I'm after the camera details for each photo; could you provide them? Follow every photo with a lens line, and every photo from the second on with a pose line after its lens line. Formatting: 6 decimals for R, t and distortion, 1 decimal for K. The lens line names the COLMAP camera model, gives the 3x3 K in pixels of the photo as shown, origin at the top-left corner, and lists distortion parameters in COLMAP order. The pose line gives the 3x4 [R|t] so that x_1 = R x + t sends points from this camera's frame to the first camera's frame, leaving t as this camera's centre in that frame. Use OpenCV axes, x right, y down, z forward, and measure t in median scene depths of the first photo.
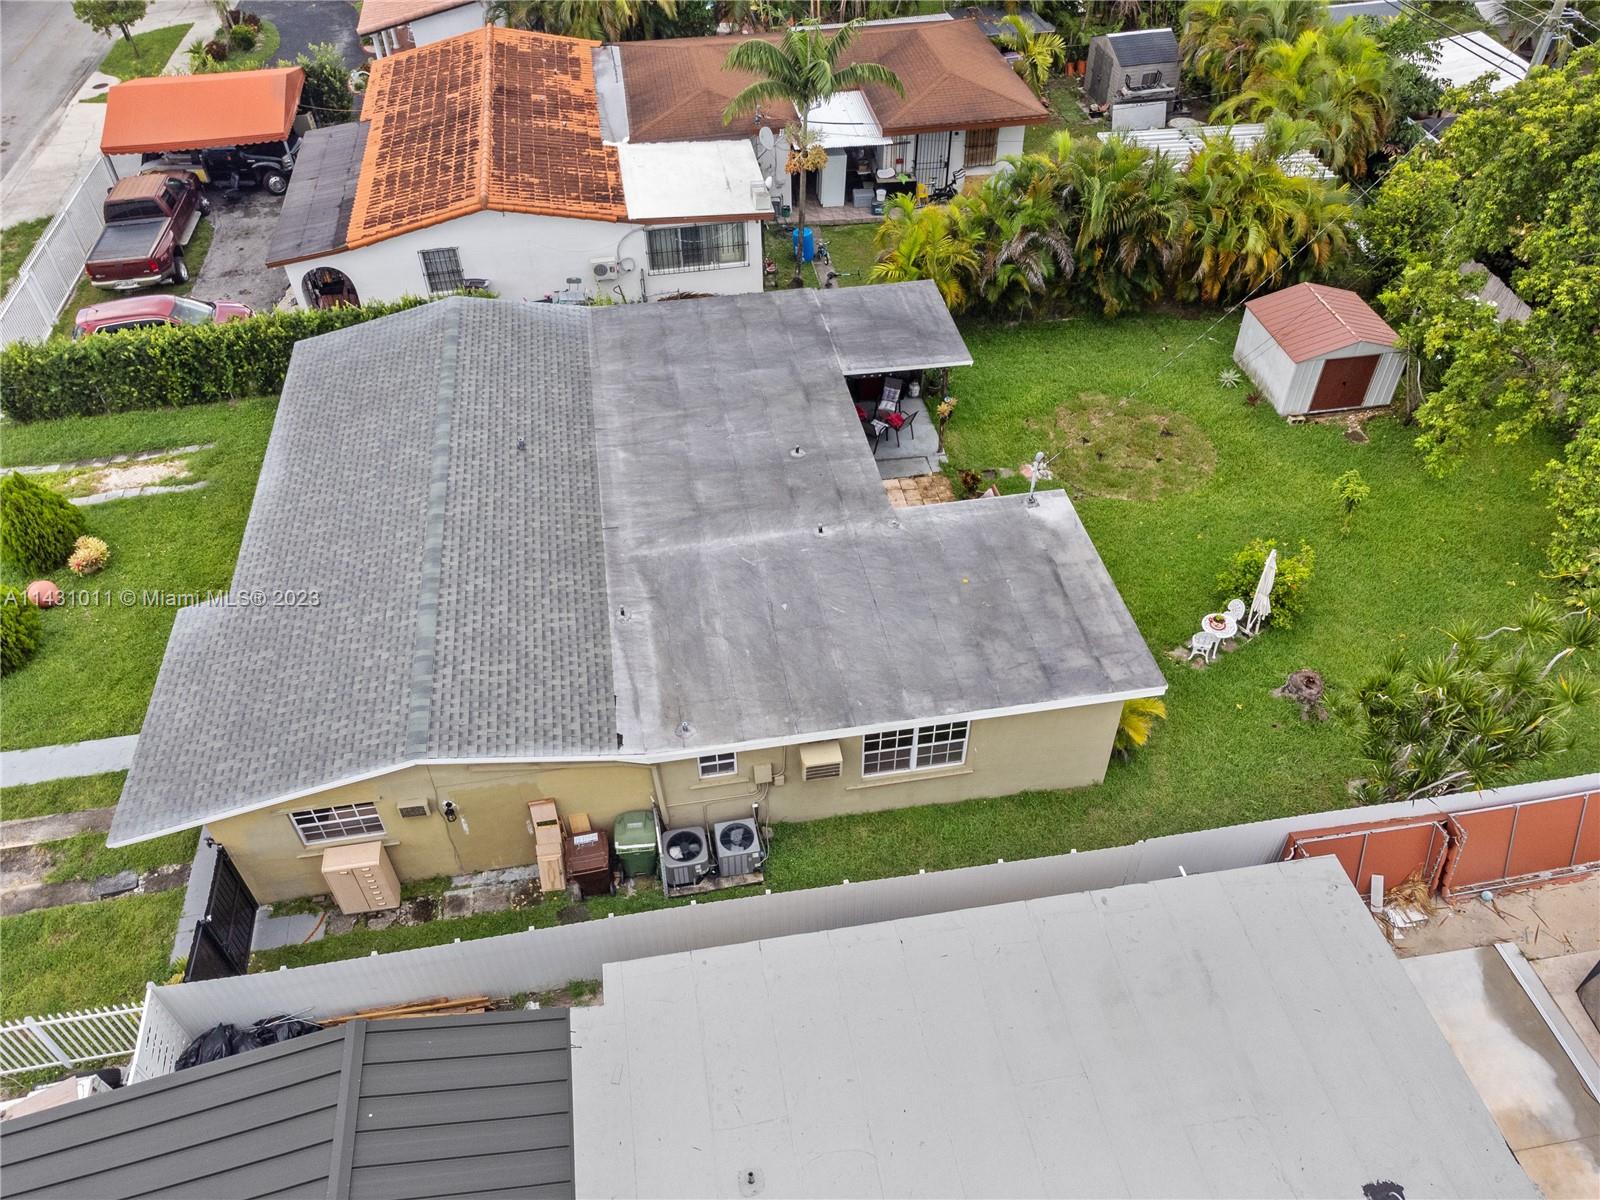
lens RADIAL K [[1203.2, 0, 800.0], [0, 1203.2, 600.0], [0, 0, 1]] dist [0.026201, -0.006058]
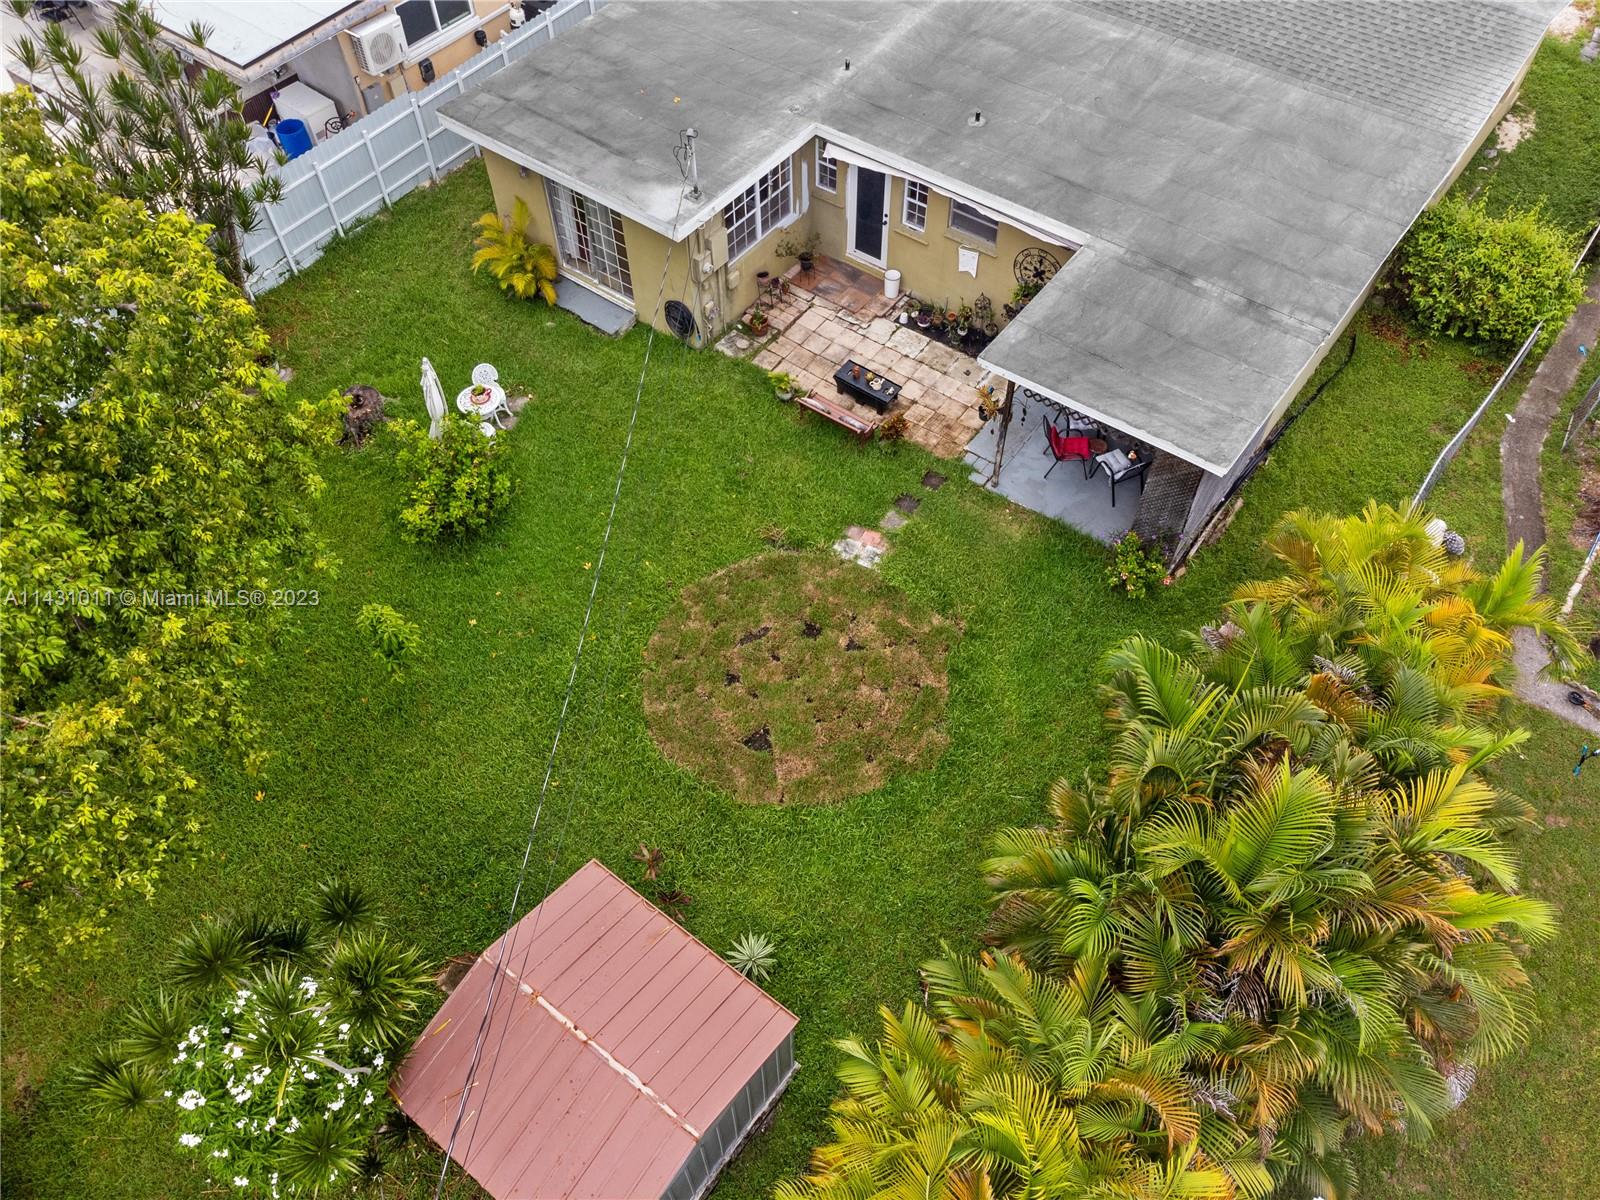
lens RADIAL K [[1243.9, 0, 790.3], [0, 1243.9, 613.7], [0, 0, 1]] dist [0.009469, -0.008357]
pose [[-0.733826, 0.557309, -0.388467, 0.688279], [-0.454191, 0.022747, 0.890614, -0.926437], [0.505184, 0.829994, 0.236433, 1.194667]]
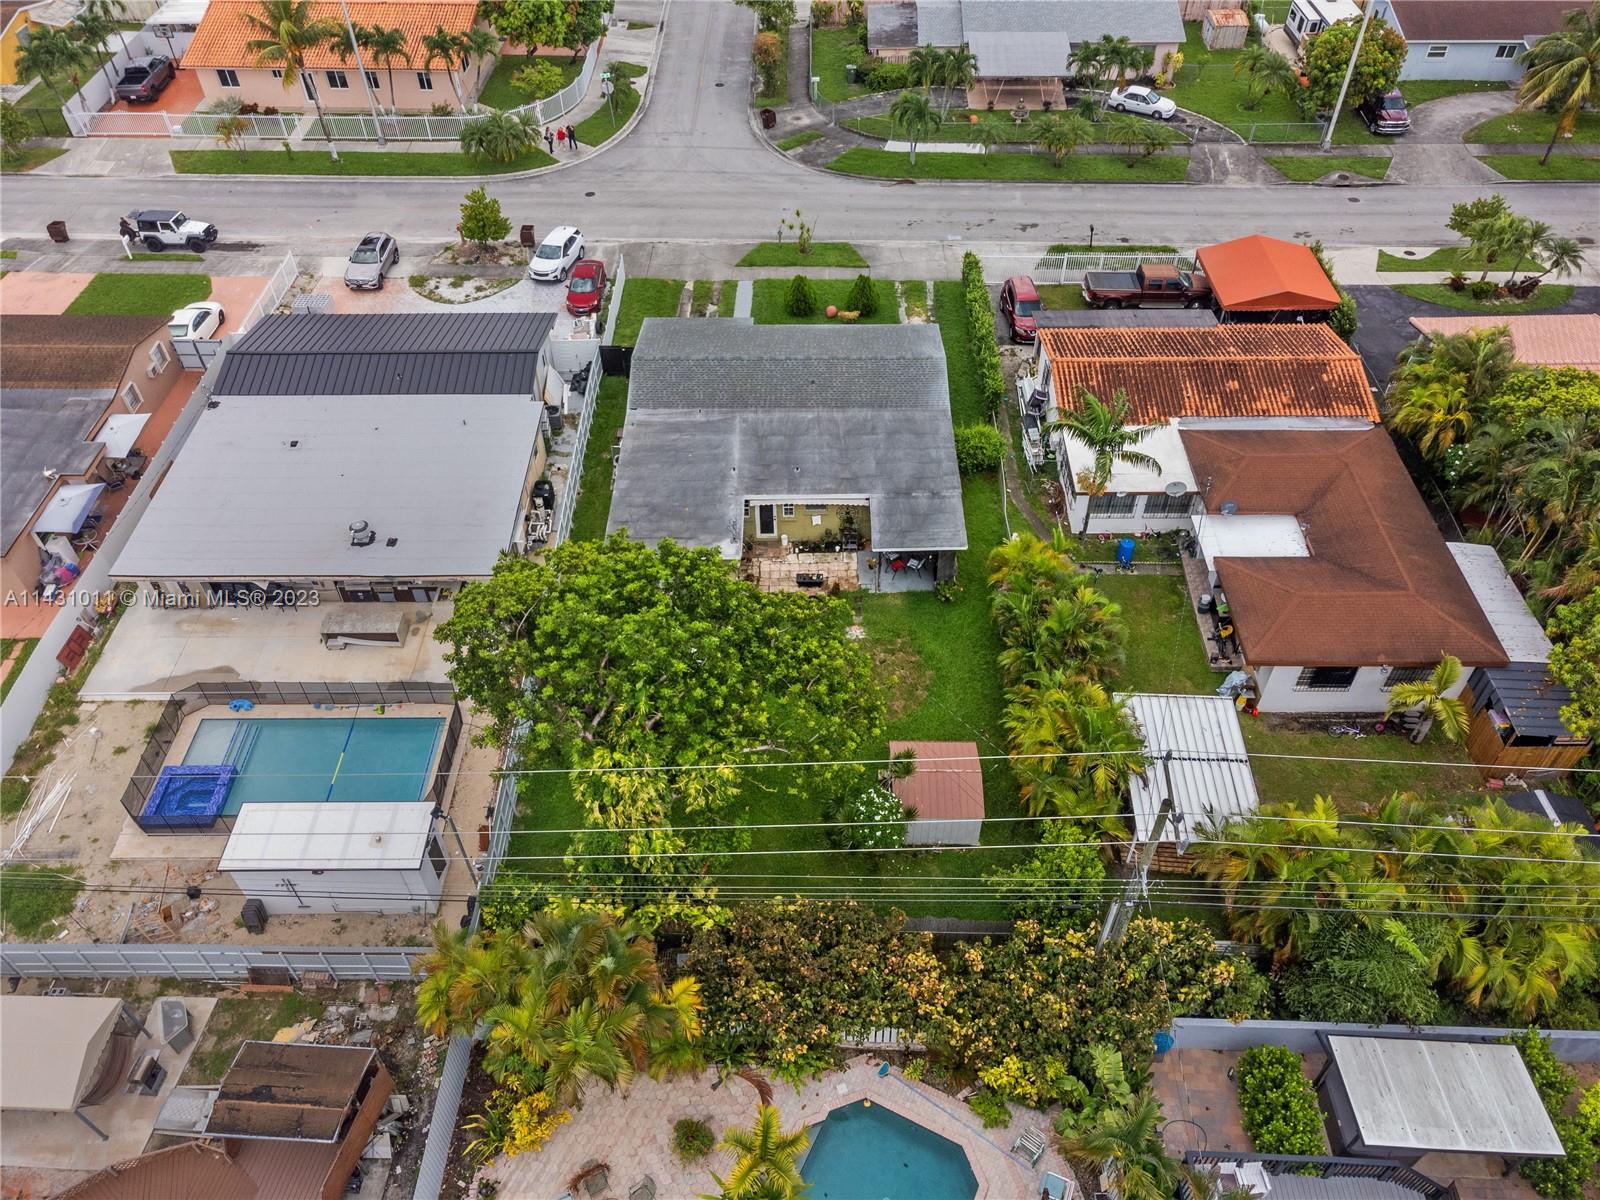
lens RADIAL K [[1243.9, 0, 790.3], [0, 1243.9, 613.7], [0, 0, 1]] dist [0.009469, -0.008357]
pose [[-0.180097, 0.717385, -0.672996, 1.843682], [-0.665694, 0.414808, 0.620311, -1.531404], [0.724166, 0.559726, 0.402853, 0.343476]]
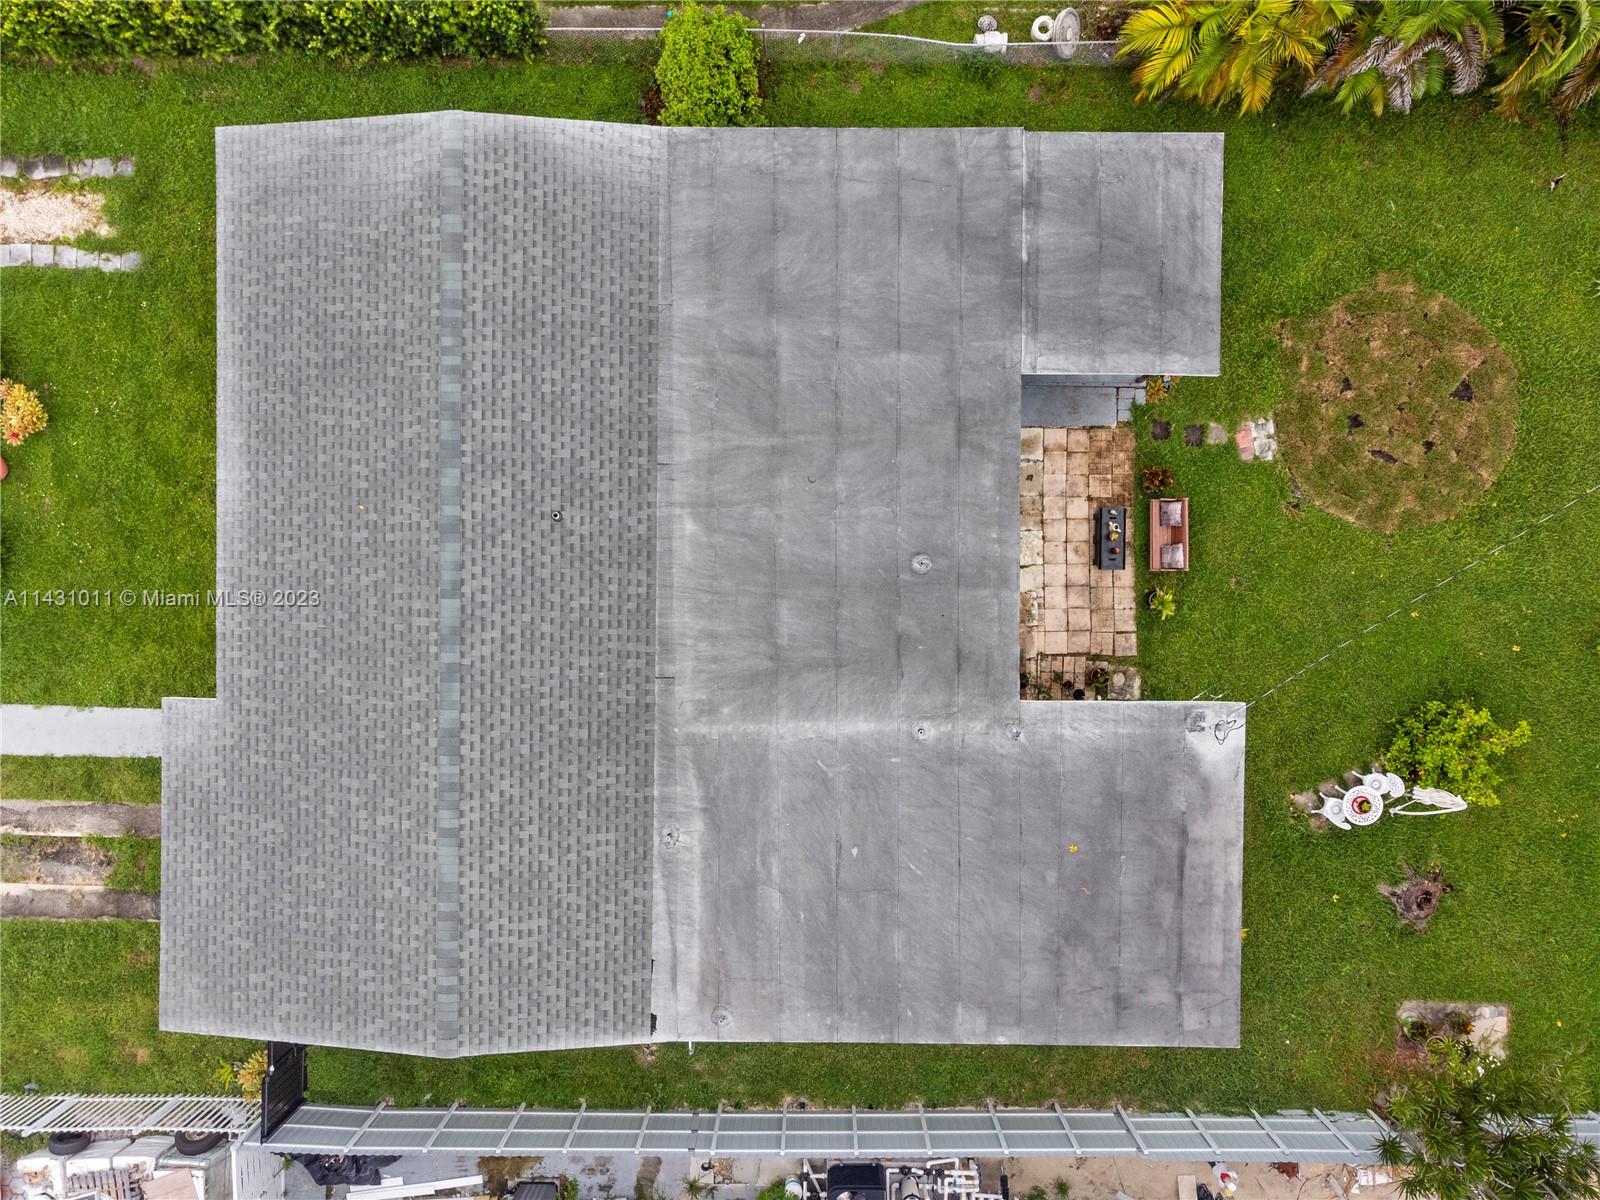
lens RADIAL K [[1243.9, 0, 790.3], [0, 1243.9, 613.7], [0, 0, 1]] dist [0.009469, -0.008357]
pose [[0.984275, 0.176505, 0.006942, -0.096950], [-0.123922, 0.661978, 0.739208, -0.779052], [0.125879, -0.728444, 0.673441, 0.528722]]
